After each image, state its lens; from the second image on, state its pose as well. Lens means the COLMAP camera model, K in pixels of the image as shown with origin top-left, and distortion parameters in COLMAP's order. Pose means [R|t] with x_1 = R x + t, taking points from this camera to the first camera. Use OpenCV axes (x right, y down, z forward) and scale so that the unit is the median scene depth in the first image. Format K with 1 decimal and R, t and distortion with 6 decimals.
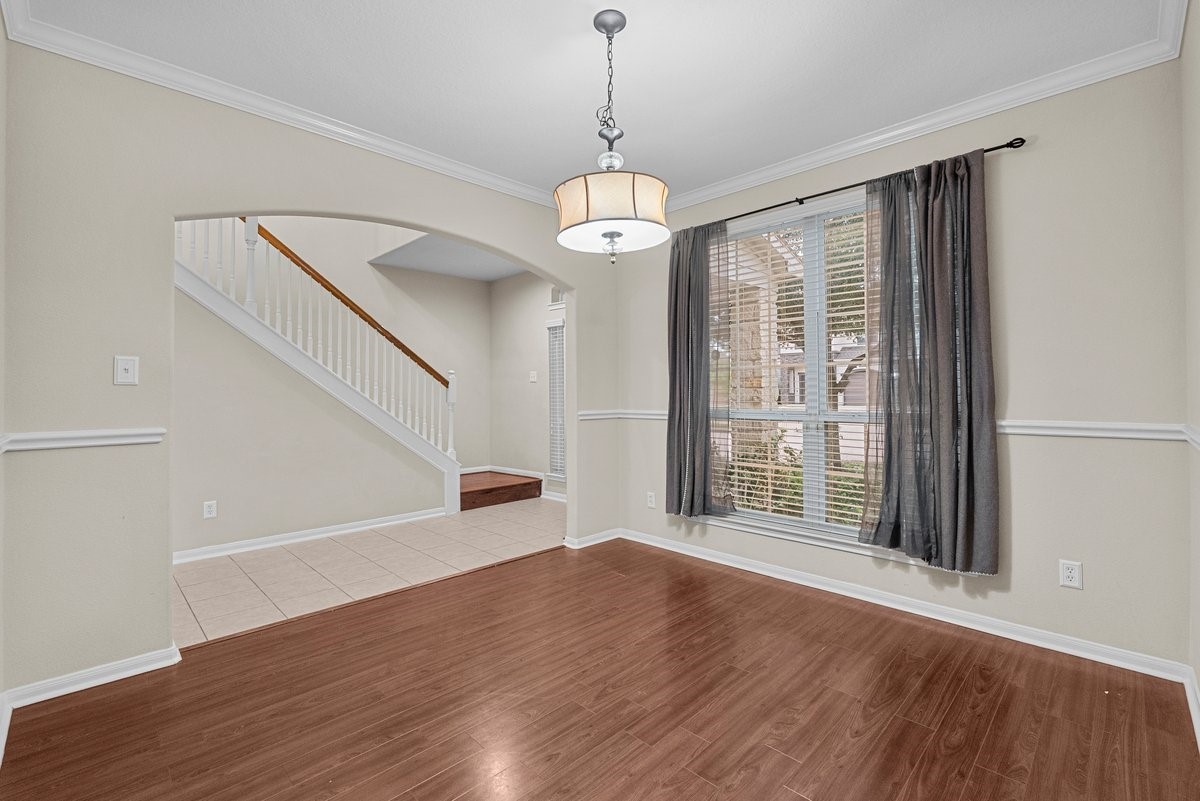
lens RADIAL K [[525.1, 0, 598.7], [0, 525.1, 386.5], [0, 0, 1]] dist [-0.010636, -0.000217]
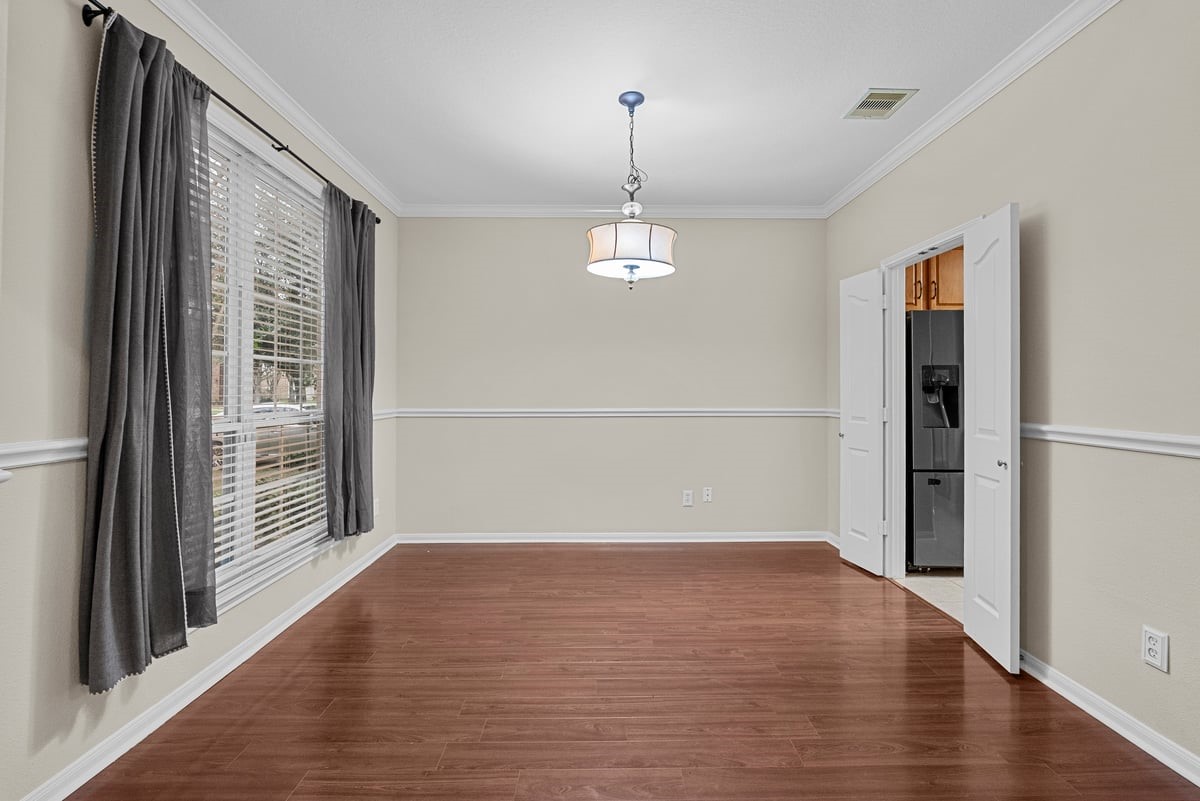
lens RADIAL K [[527.3, 0, 601.1], [0, 527.3, 397.3], [0, 0, 1]] dist [-0.006376, -0.000509]
pose [[-0.718741, -0.002422, 0.695273, -0.773725], [-0.005267, 0.999984, -0.001961, 0.029215], [-0.695258, -0.005072, -0.718743, 1.883818]]
